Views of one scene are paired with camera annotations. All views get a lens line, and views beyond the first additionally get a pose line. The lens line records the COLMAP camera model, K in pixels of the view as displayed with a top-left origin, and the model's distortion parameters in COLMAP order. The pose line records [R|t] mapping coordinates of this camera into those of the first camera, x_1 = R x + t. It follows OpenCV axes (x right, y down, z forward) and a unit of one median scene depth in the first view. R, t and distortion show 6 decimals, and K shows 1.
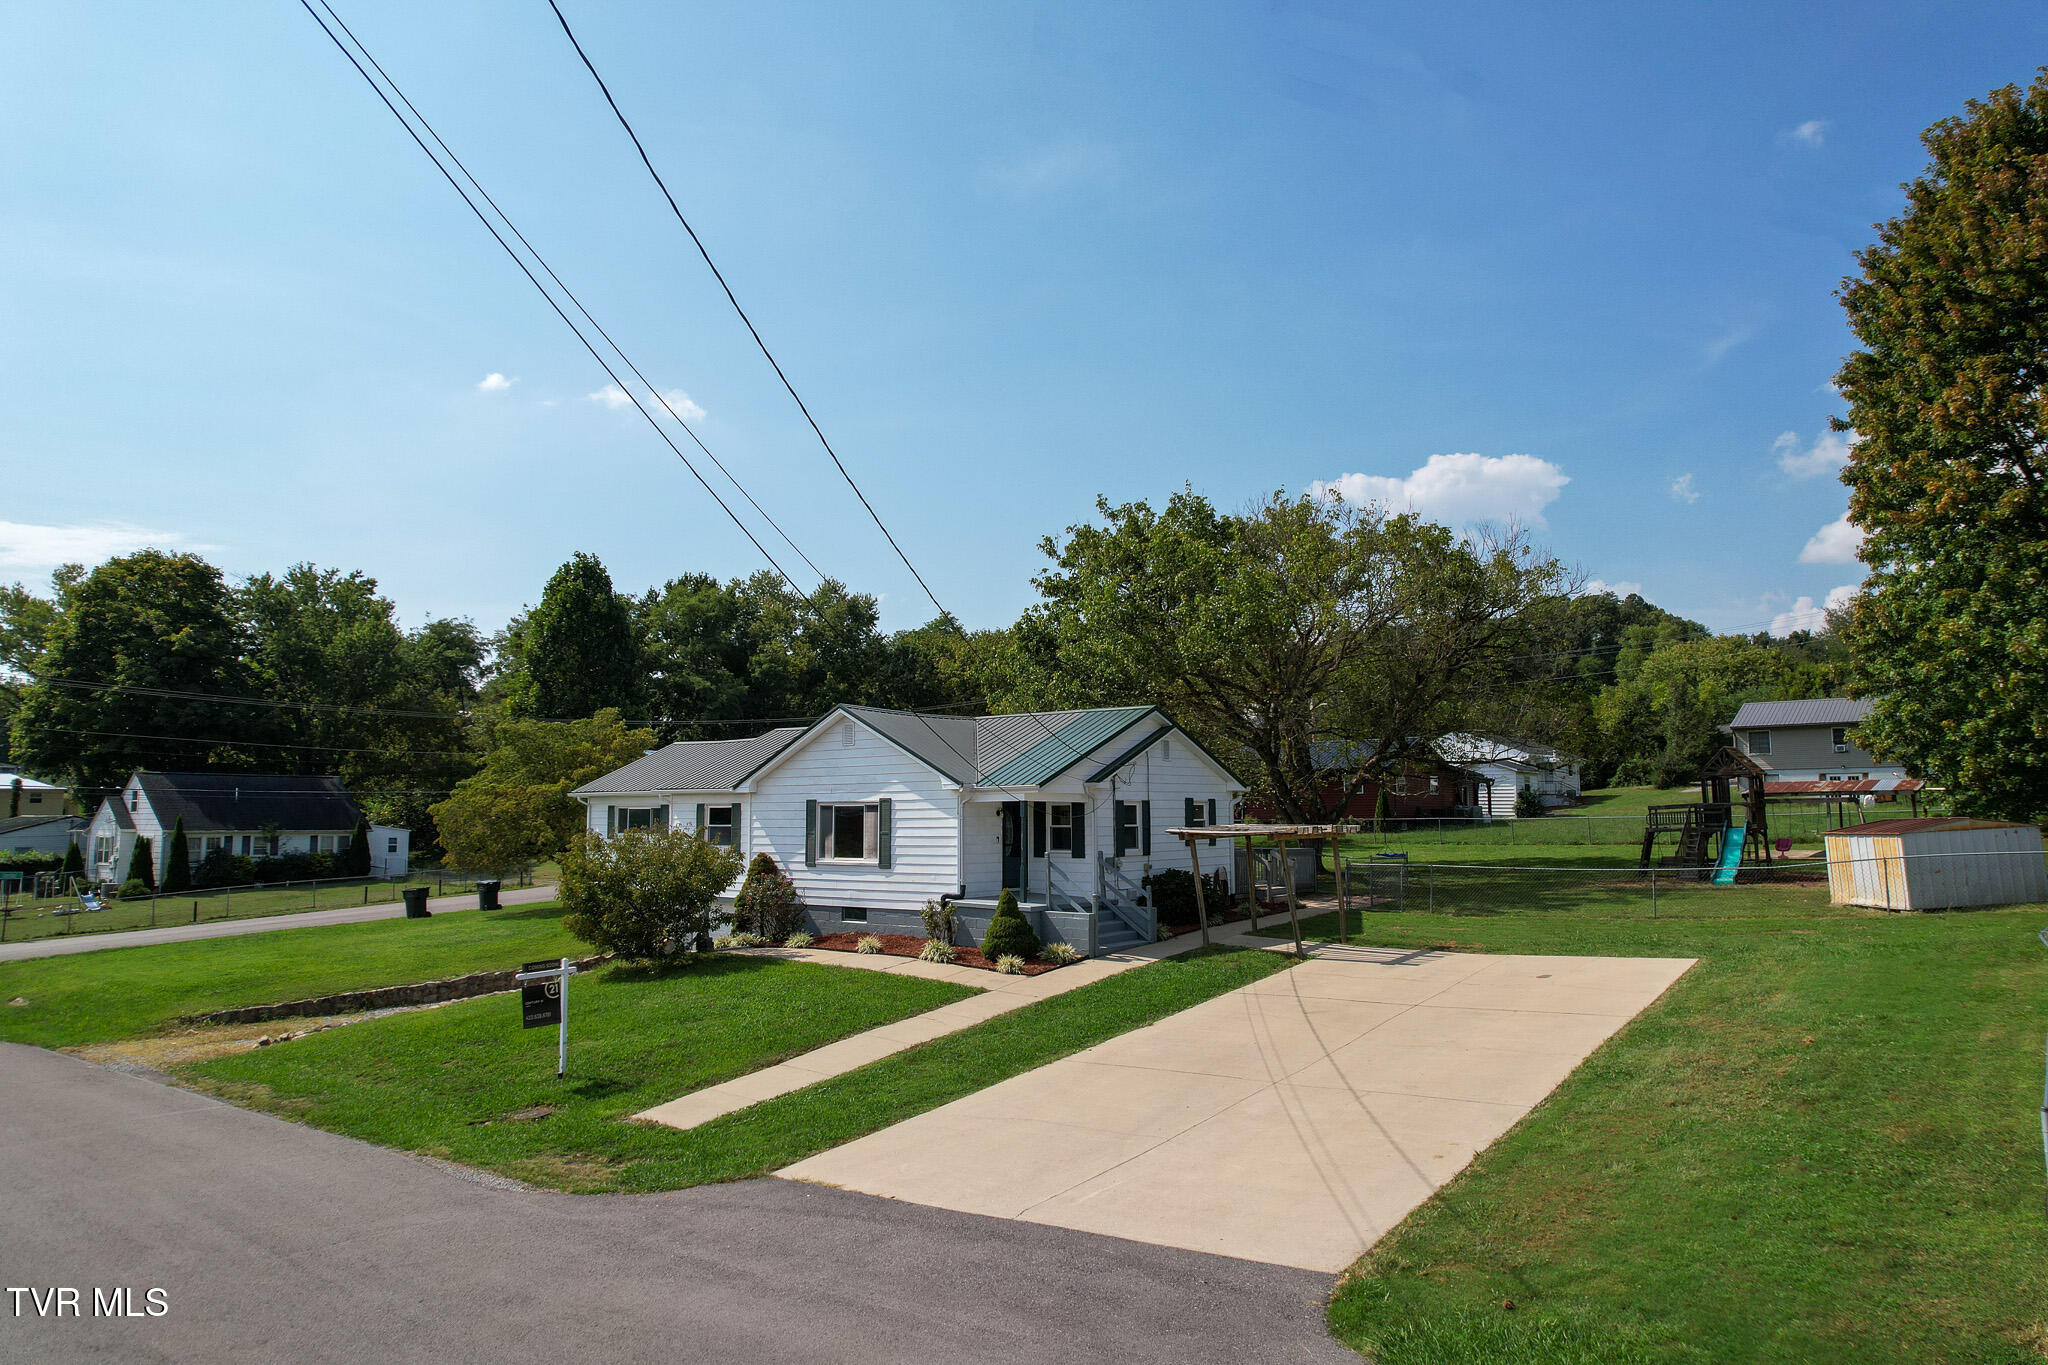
lens RADIAL K [[1320.1, 0, 1022.3], [0, 1320.1, 666.9], [0, 0, 1]] dist [-0.093440, 0.095468]
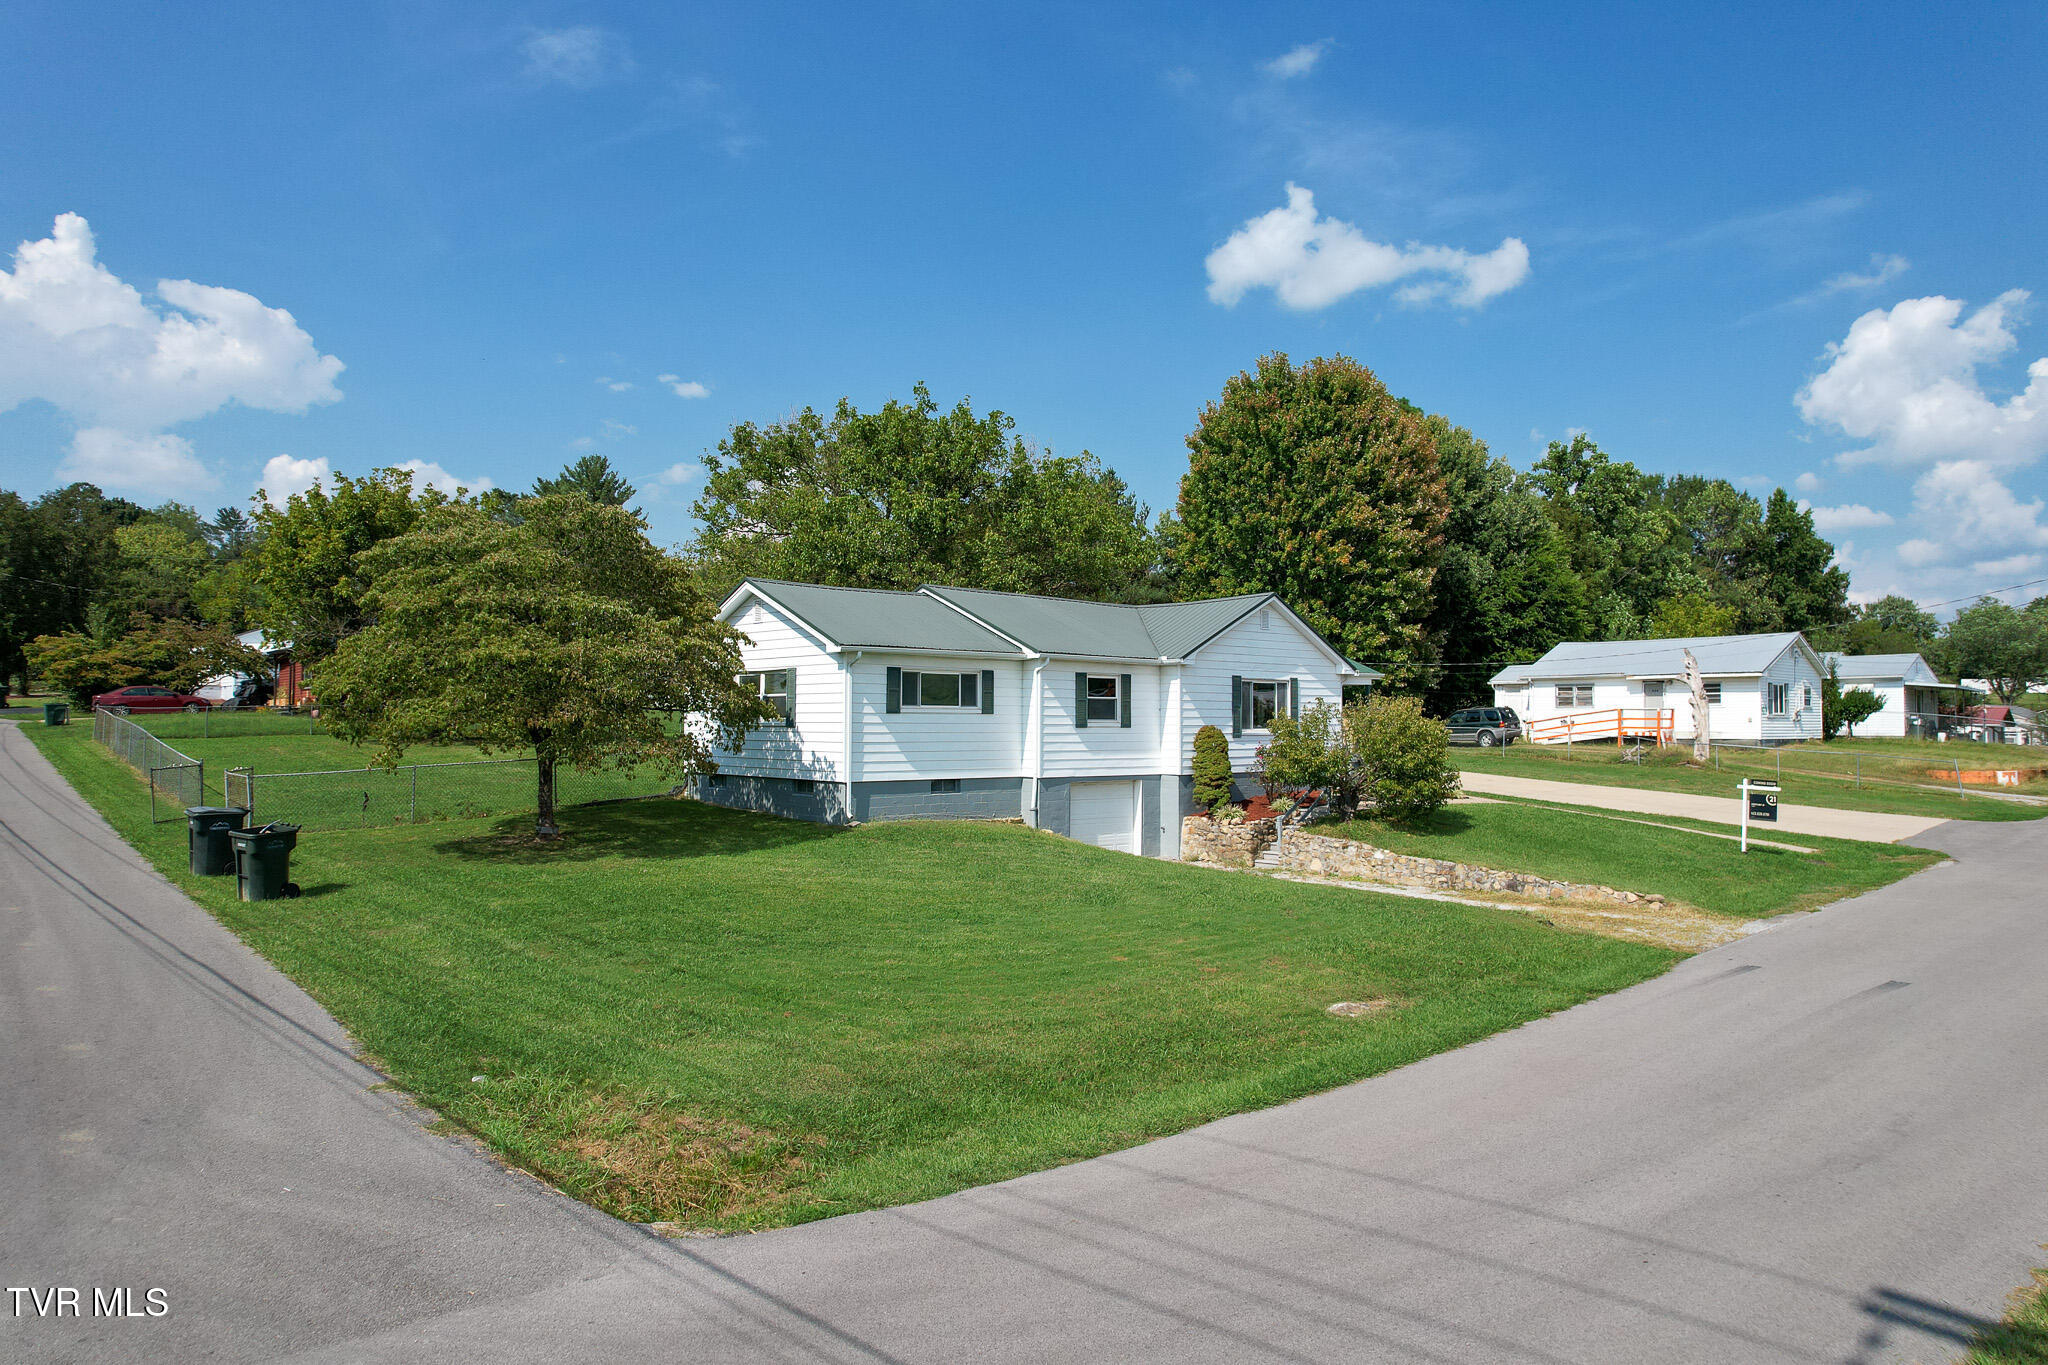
lens RADIAL K [[1317.7, 0, 1024.0], [0, 1317.7, 682.5], [0, 0, 1]] dist [-0.031333, -0.000834]
pose [[0.157308, 0.034729, 0.986939, -1.137116], [-0.116890, 0.993011, -0.016311, 0.131676], [-0.980607, -0.112797, 0.160268, 0.910337]]
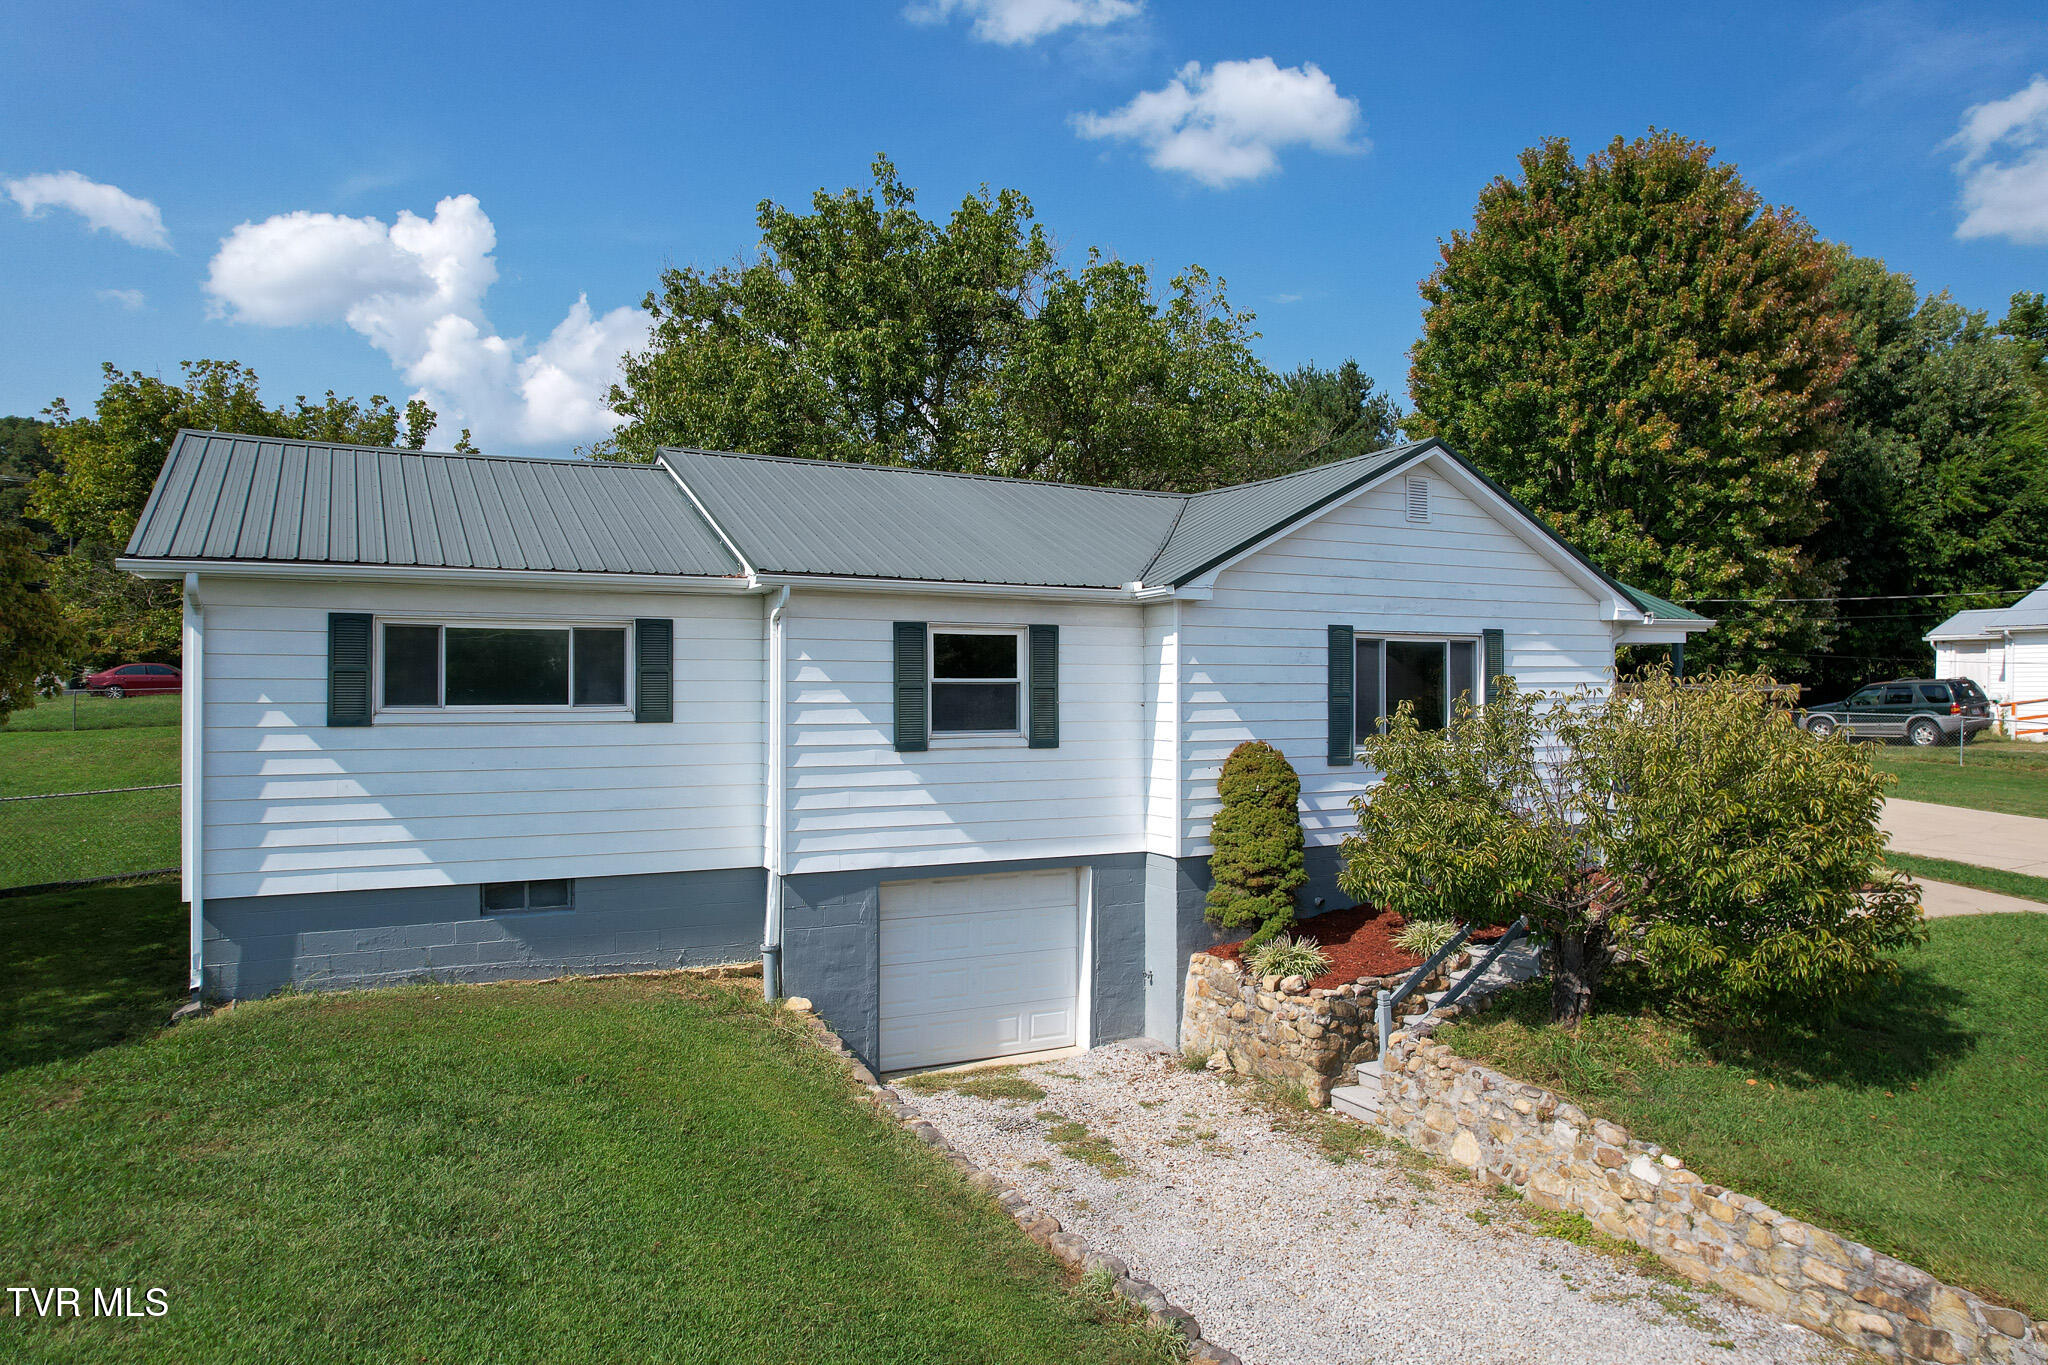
lens RADIAL K [[1320.1, 0, 1022.3], [0, 1320.1, 666.9], [0, 0, 1]] dist [-0.093440, 0.095468]
pose [[0.397995, 0.019600, 0.917178, -0.583233], [-0.104395, 0.994245, 0.024053, 0.106276], [-0.911428, -0.105322, 0.397750, 0.834645]]
